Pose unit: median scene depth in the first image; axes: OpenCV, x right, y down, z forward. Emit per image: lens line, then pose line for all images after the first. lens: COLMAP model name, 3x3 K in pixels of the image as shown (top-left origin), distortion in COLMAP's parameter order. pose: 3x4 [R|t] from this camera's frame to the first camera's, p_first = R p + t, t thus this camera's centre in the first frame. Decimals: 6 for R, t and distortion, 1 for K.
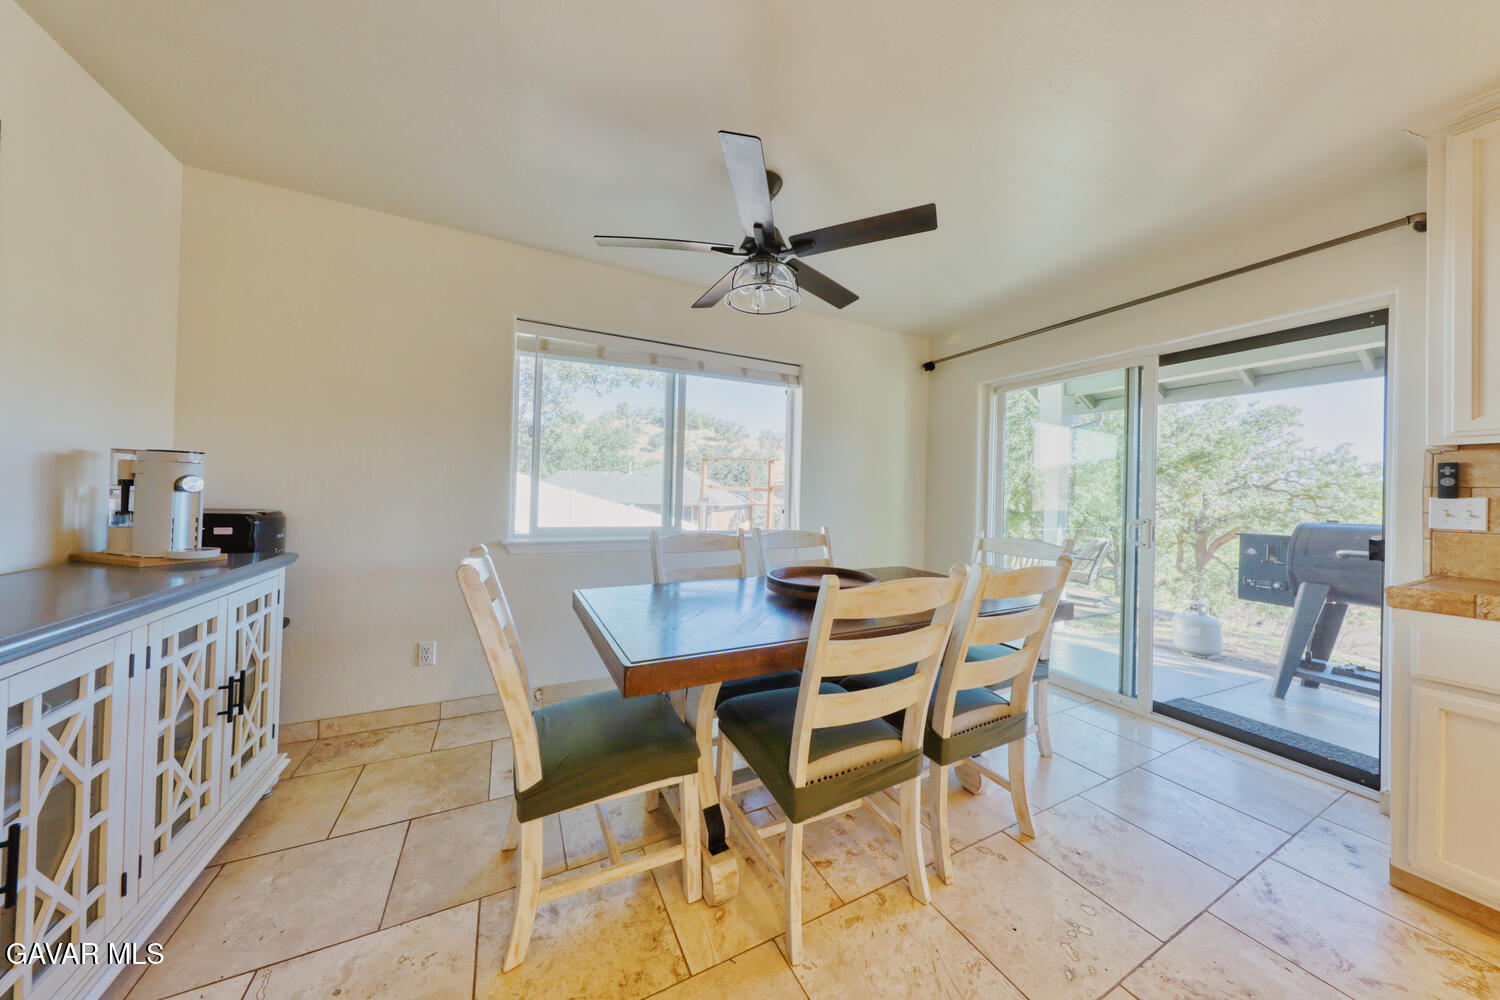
lens RADIAL K [[471.3, 0, 743.4], [0, 471.3, 492.5], [0, 0, 1]] dist [0.001506, -0.000382]
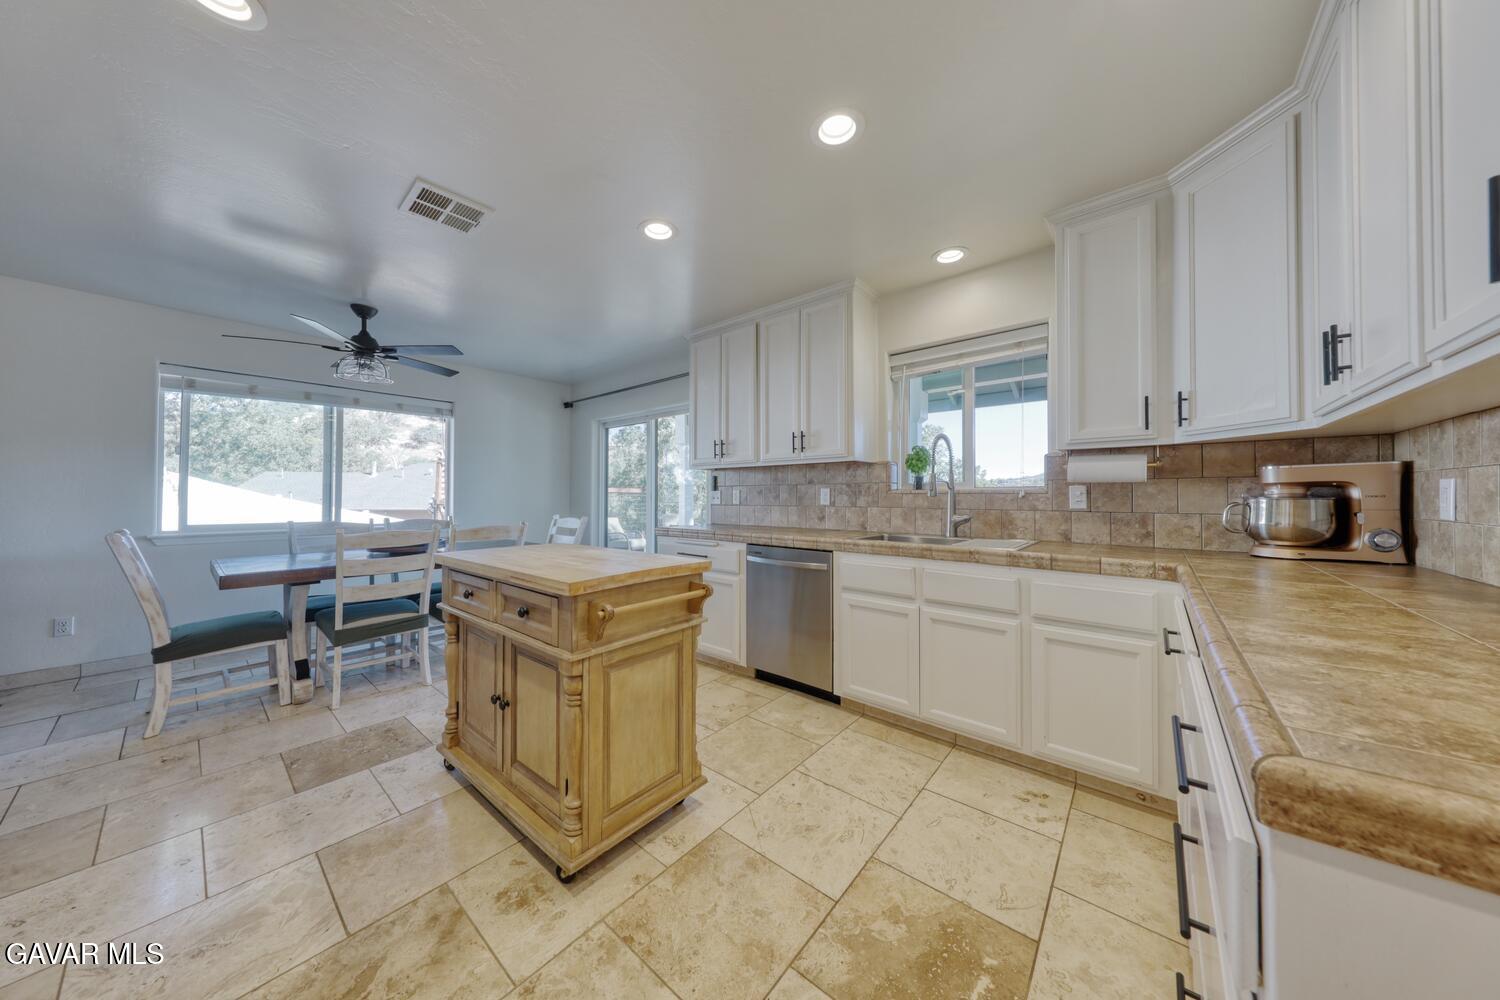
lens RADIAL K [[471.3, 0, 745.7], [0, 471.3, 491.3], [0, 0, 1]] dist [0.001506, -0.000382]
pose [[0.915835, -0.017327, 0.401181, 0.473442], [0.018237, 0.999832, 0.001549, 0.009100], [-0.401140, 0.005898, 0.915998, -0.844363]]
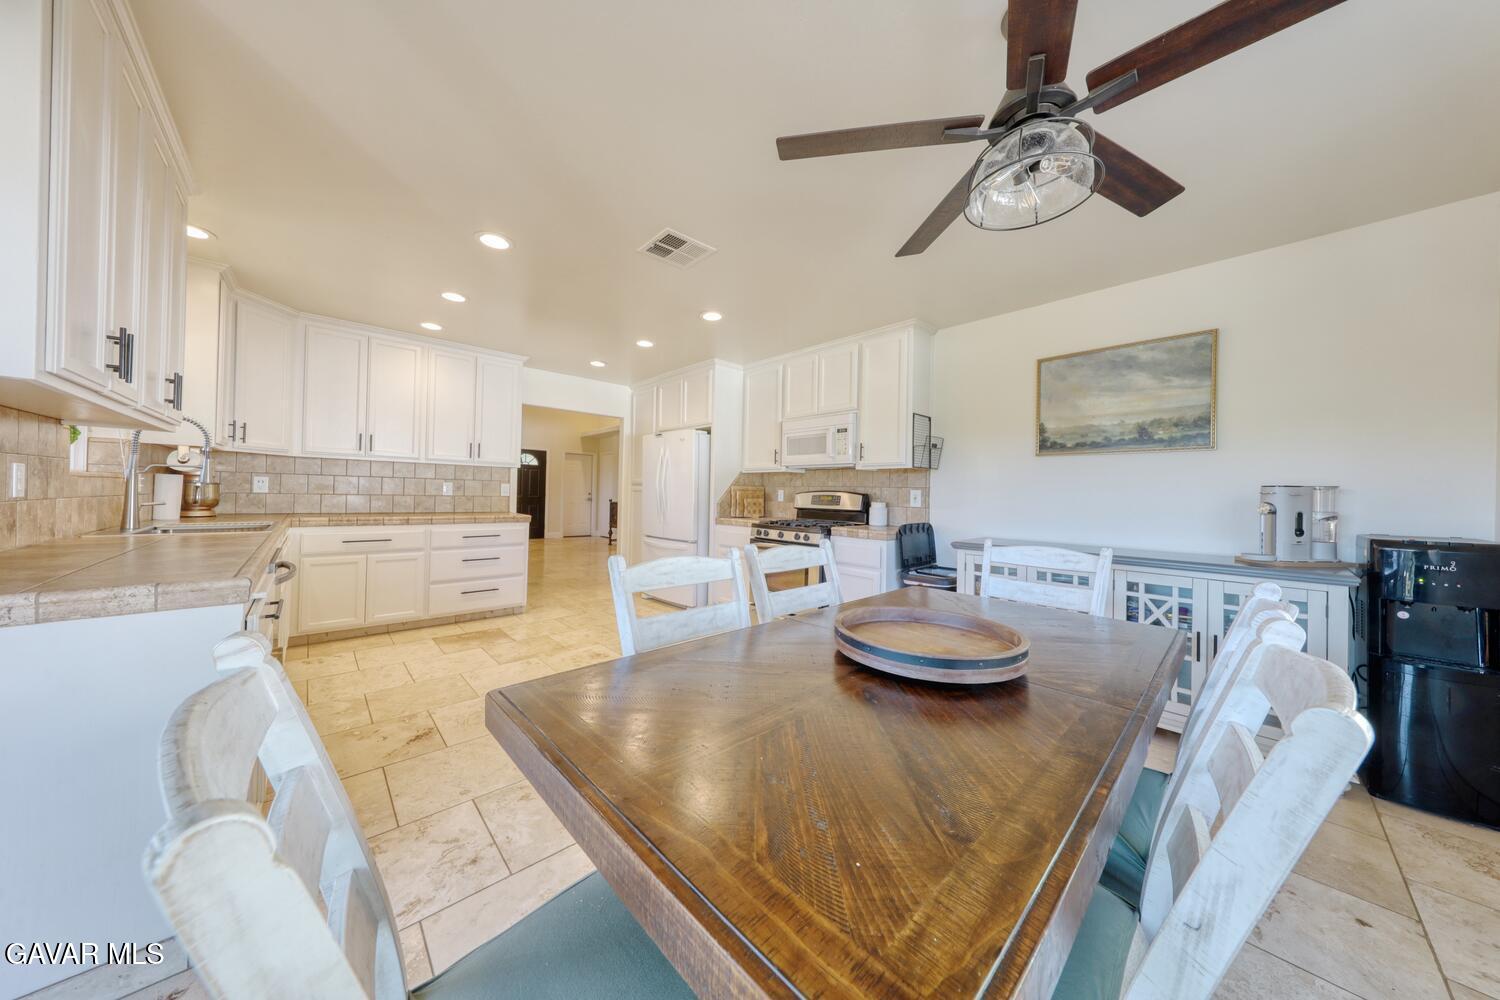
lens RADIAL K [[471.3, 0, 747.8], [0, 471.3, 491.7], [0, 0, 1]] dist [0.001506, -0.000382]
pose [[-0.956461, -0.046614, -0.288114, 0.449257], [-0.044383, 0.998913, -0.014275, 0.011017], [0.288466, -0.000866, -0.957490, 1.198667]]
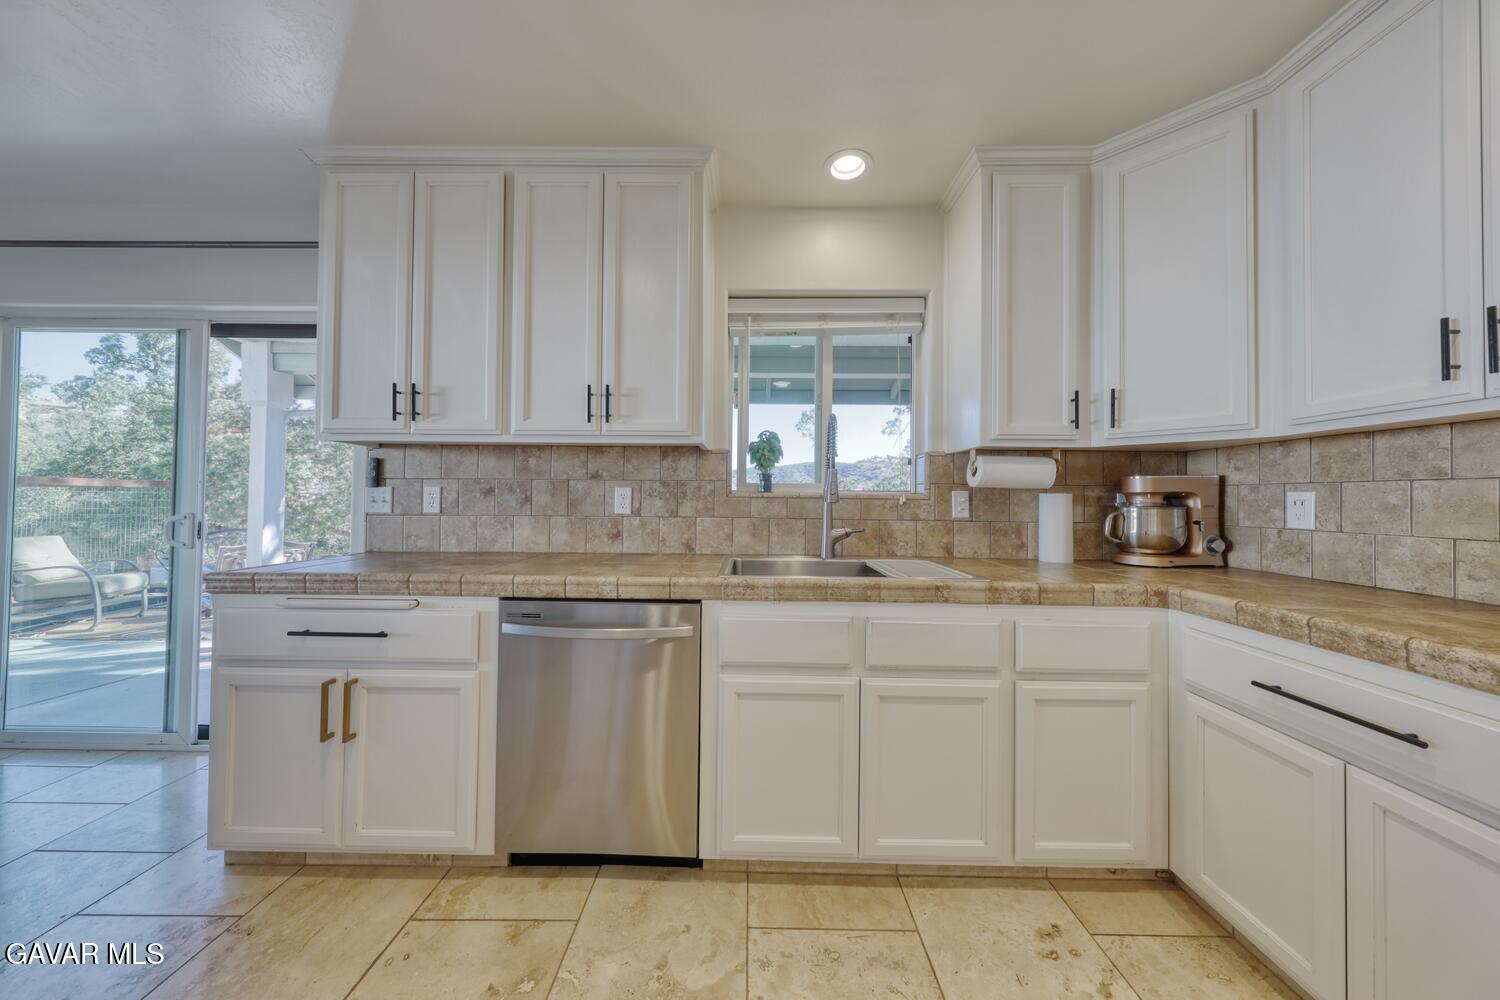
lens RADIAL K [[471.3, 0, 747.4], [0, 471.3, 492.1], [0, 0, 1]] dist [0.001506, -0.000382]
pose [[0.444310, -0.003341, 0.895867, 0.572142], [-0.003681, 0.999978, 0.005555, 0.009815], [-0.895865, -0.005765, 0.444288, -0.272699]]
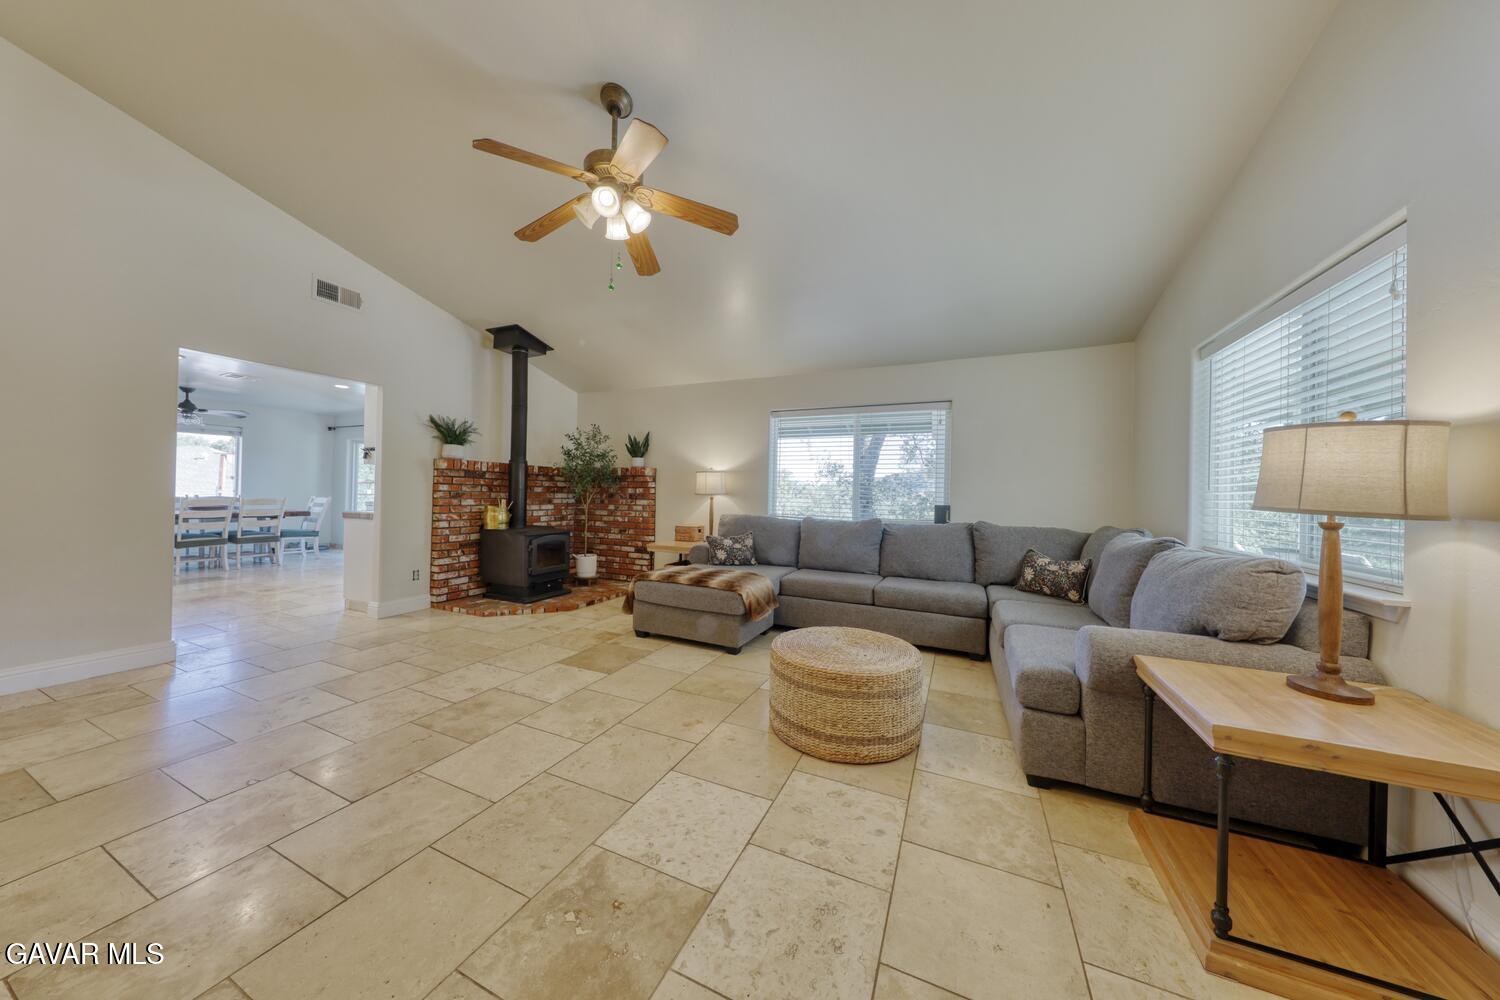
lens RADIAL K [[471.3, 0, 738.1], [0, 471.3, 497.7], [0, 0, 1]] dist [0.001506, -0.000382]
pose [[0.782268, -0.007129, 0.622901, 0.785372], [-0.009608, 0.999678, 0.023507, -0.004231], [-0.622868, -0.024373, 0.781947, -3.154250]]
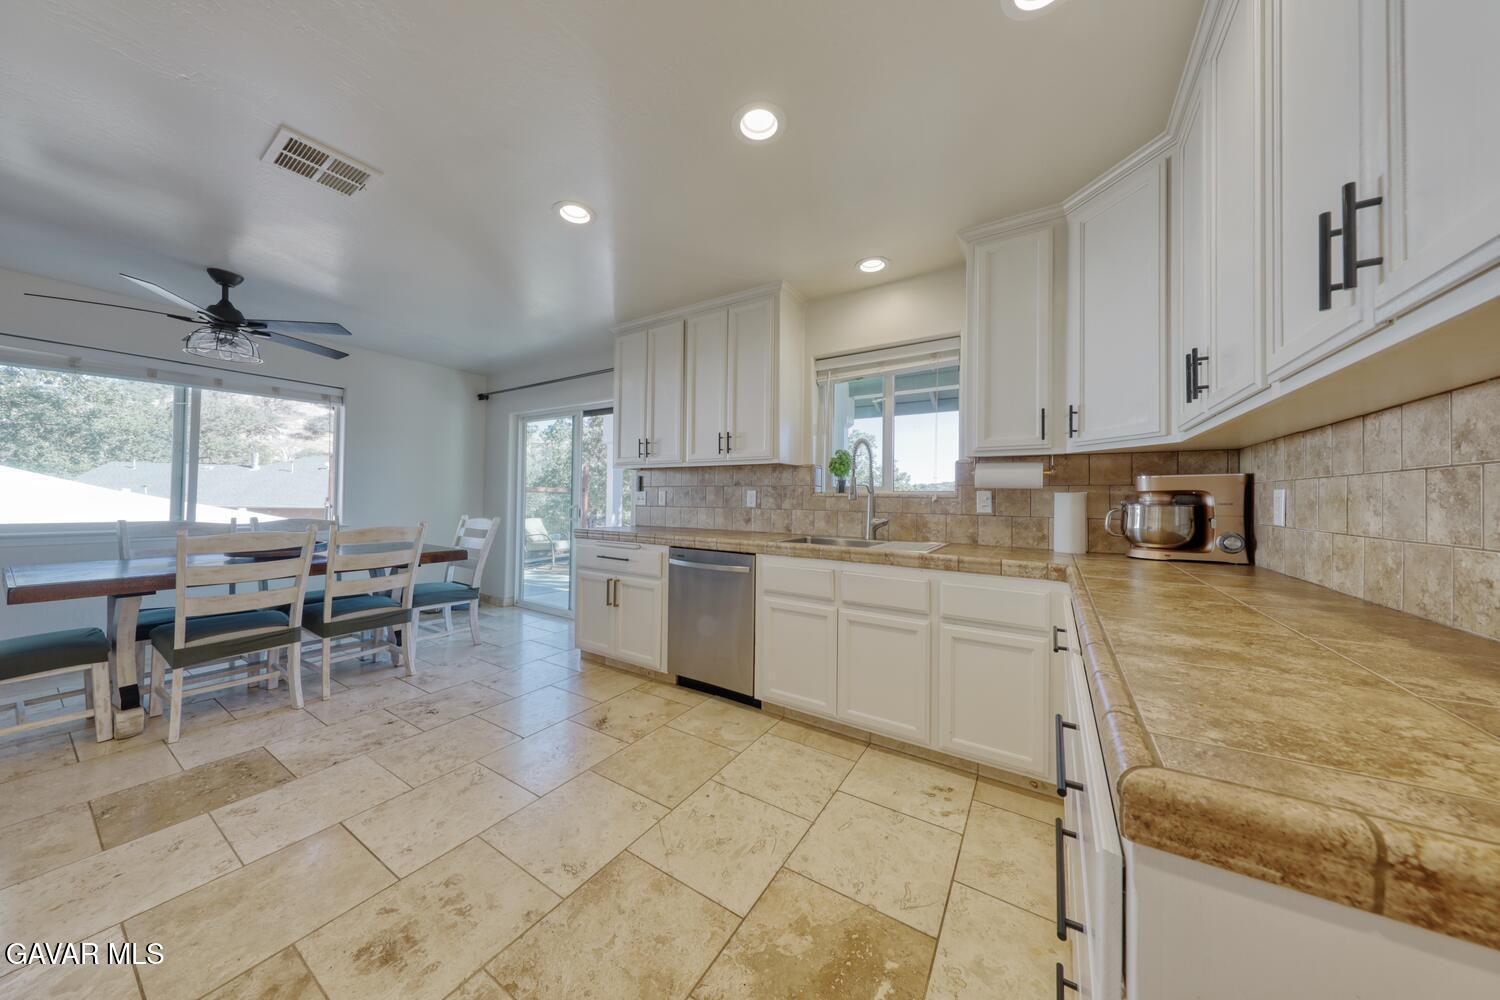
lens RADIAL K [[471.3, 0, 744.3], [0, 471.3, 492.0], [0, 0, 1]] dist [0.001506, -0.000382]
pose [[0.854318, -0.004240, 0.519733, 0.509345], [0.004349, 0.999990, 0.001009, 0.009994], [-0.519732, 0.001398, 0.854328, -0.834698]]
